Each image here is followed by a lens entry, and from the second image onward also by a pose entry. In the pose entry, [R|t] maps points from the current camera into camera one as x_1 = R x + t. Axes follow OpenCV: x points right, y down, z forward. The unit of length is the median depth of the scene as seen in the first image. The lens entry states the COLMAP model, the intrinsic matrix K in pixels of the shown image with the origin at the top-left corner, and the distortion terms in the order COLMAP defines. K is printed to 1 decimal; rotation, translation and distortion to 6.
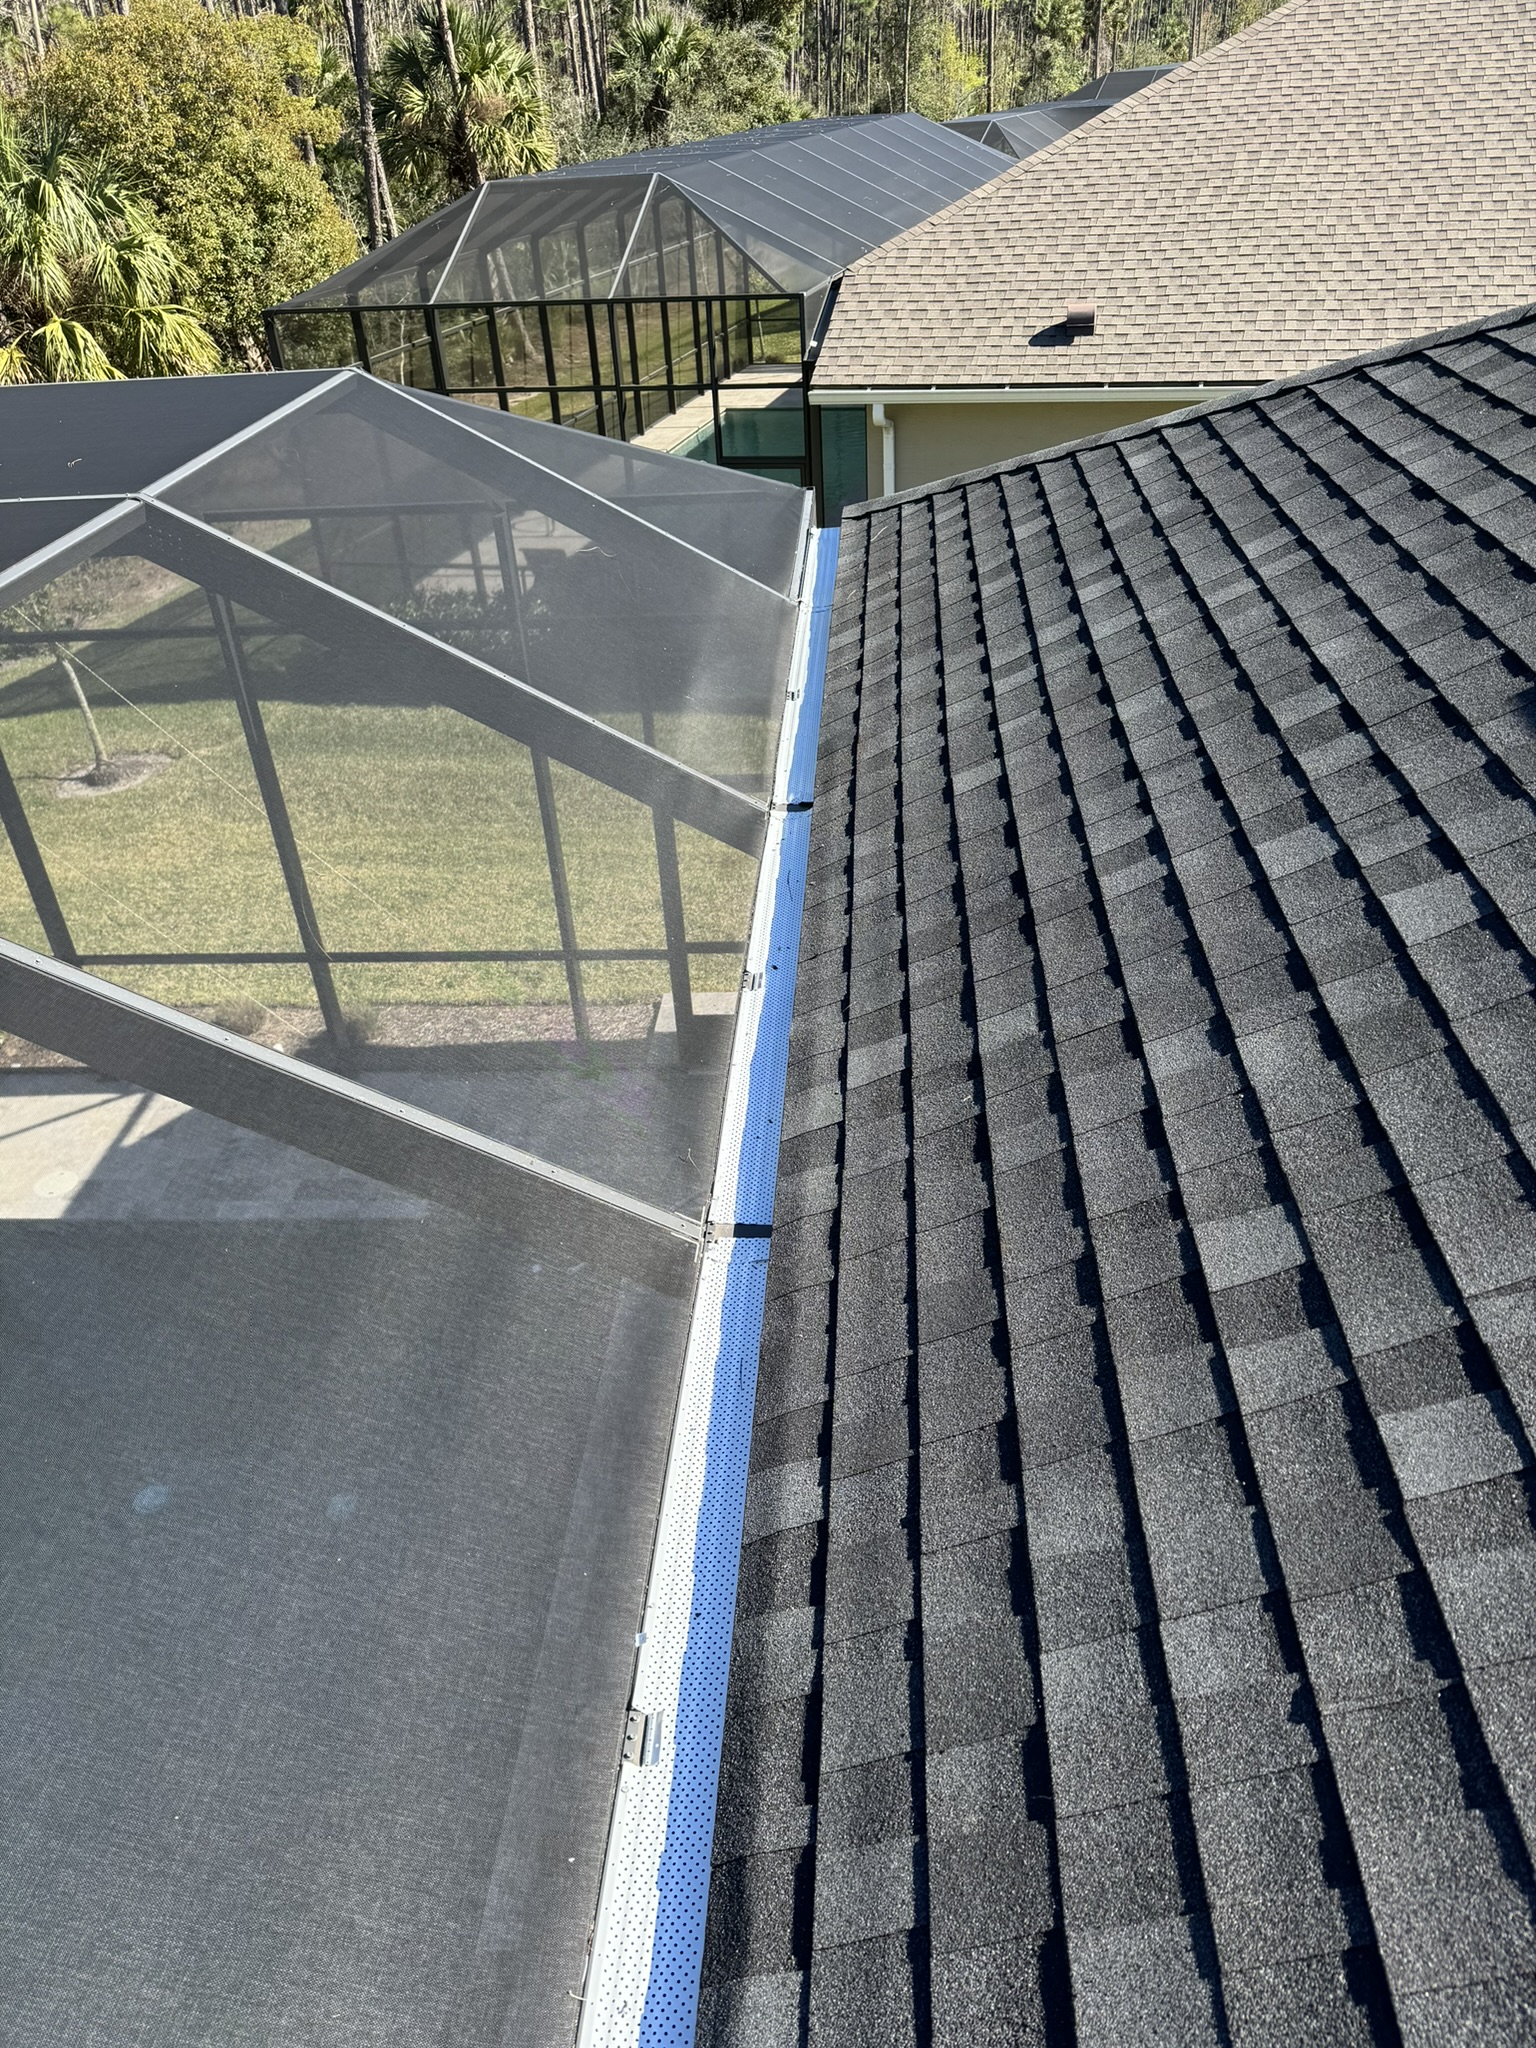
lens RADIAL K [[1460.6, 0, 766.4], [0, 1460.6, 1021.5], [0, 0, 1]] dist [0.053353, -0.042612]
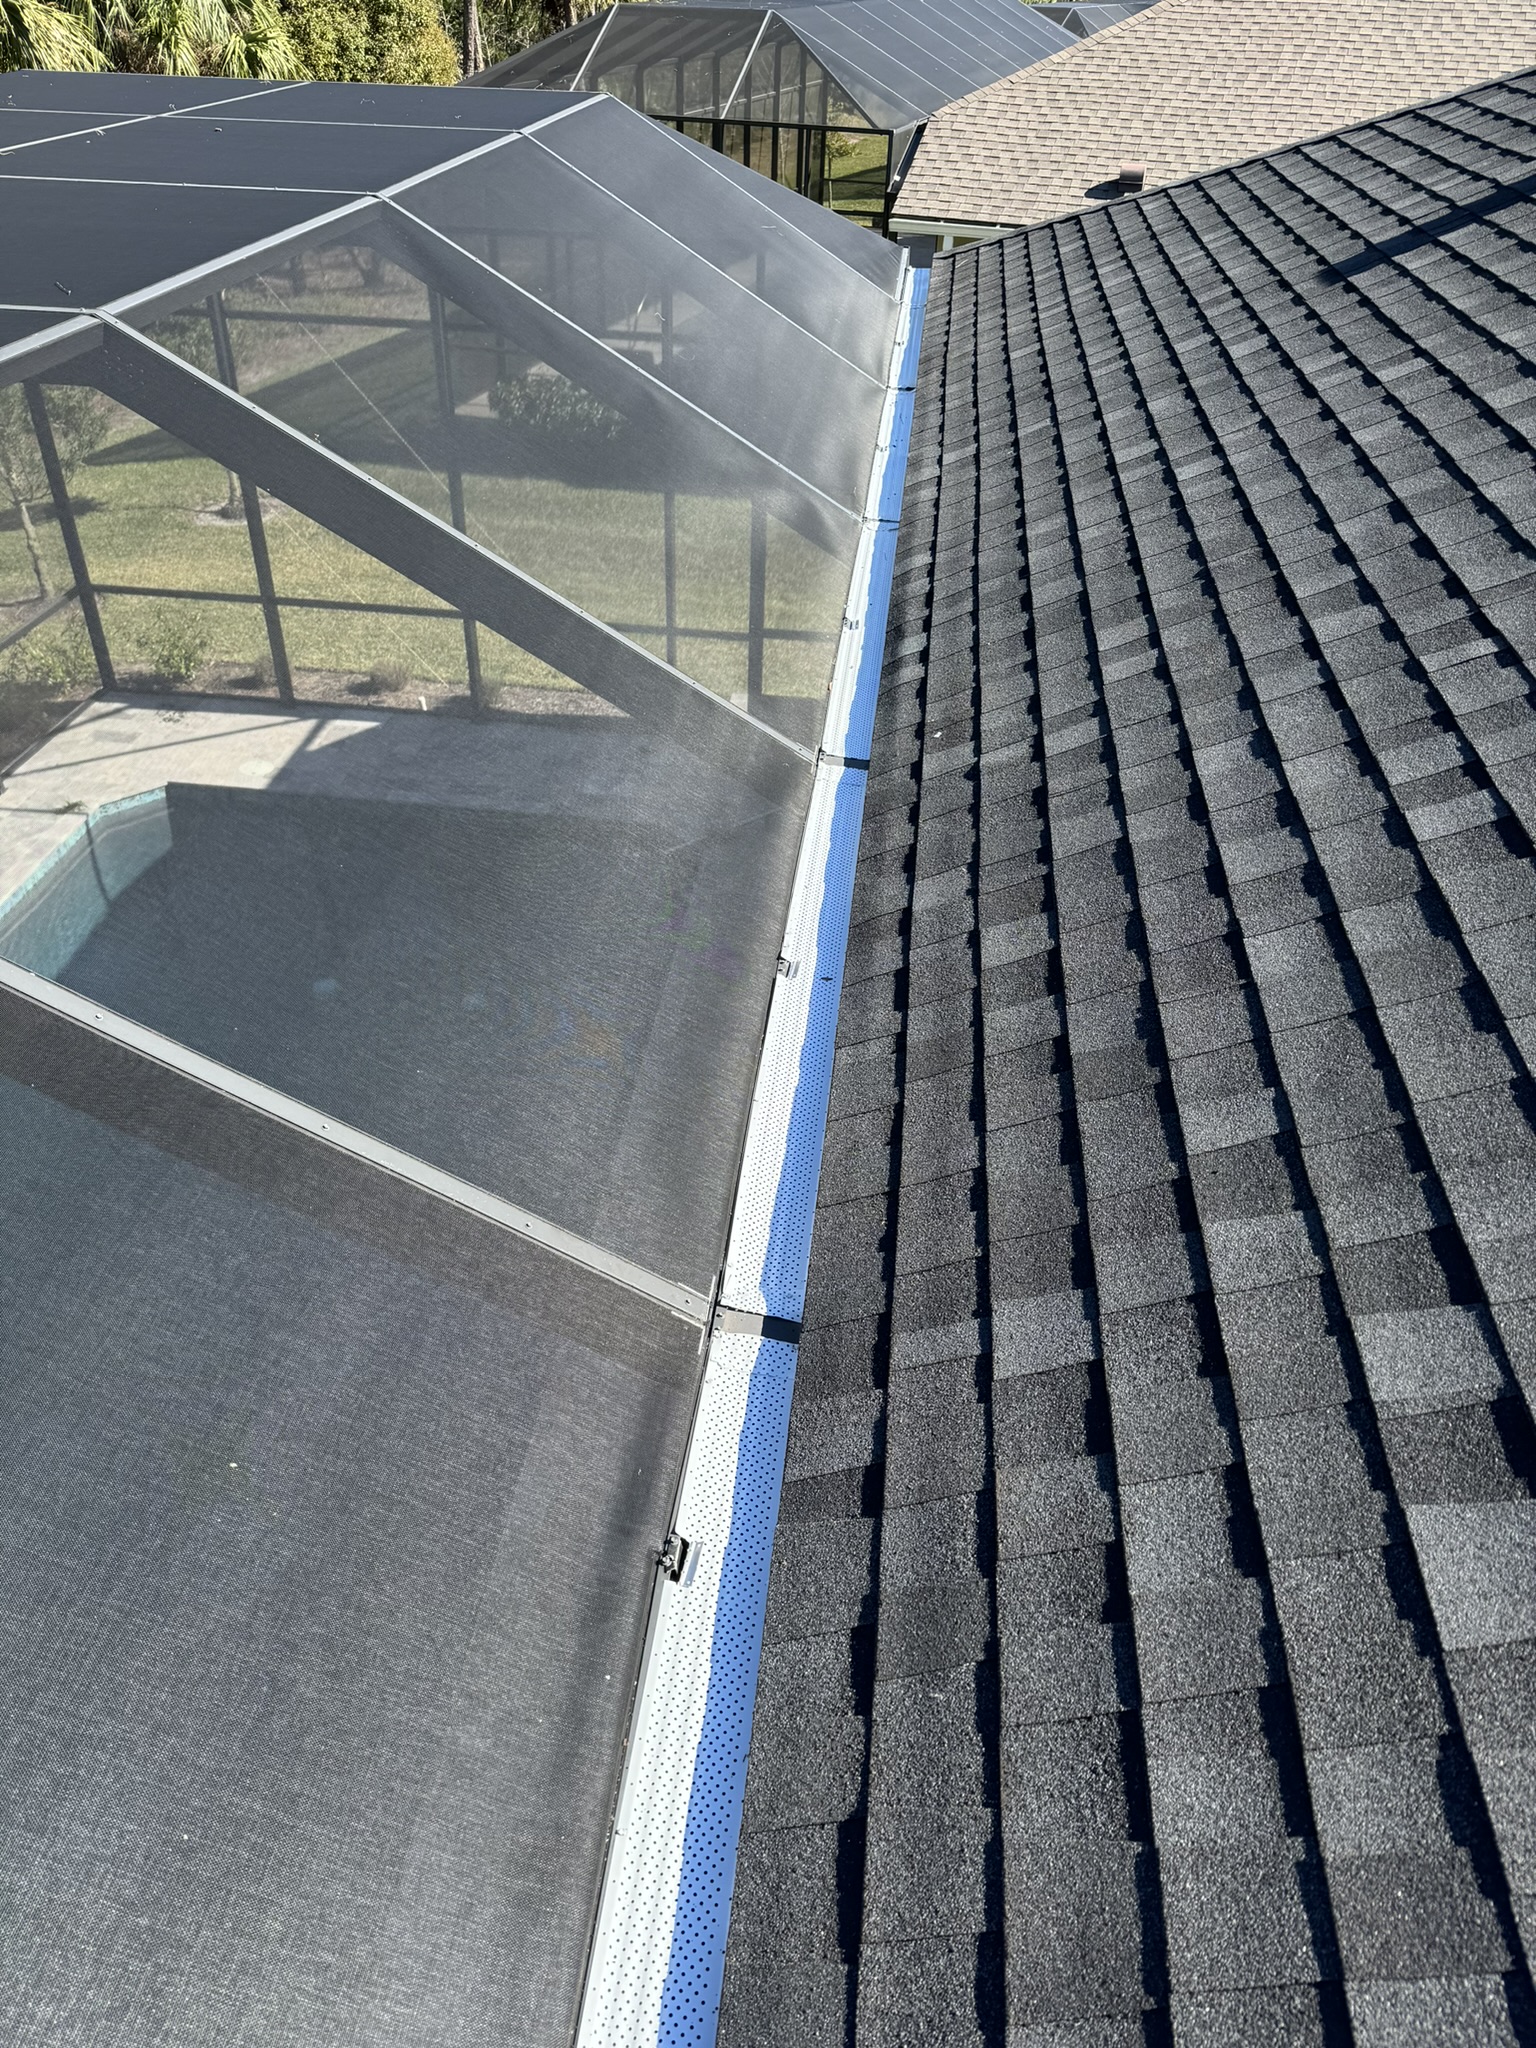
lens RADIAL K [[1460.6, 0, 763.8], [0, 1460.6, 1017.7], [0, 0, 1]] dist [0.053353, -0.042612]
pose [[0.995471, 0.093966, 0.014400, -0.025969], [-0.094649, 0.993822, 0.057964, 0.128783], [-0.008864, -0.059064, 0.998215, -0.178134]]
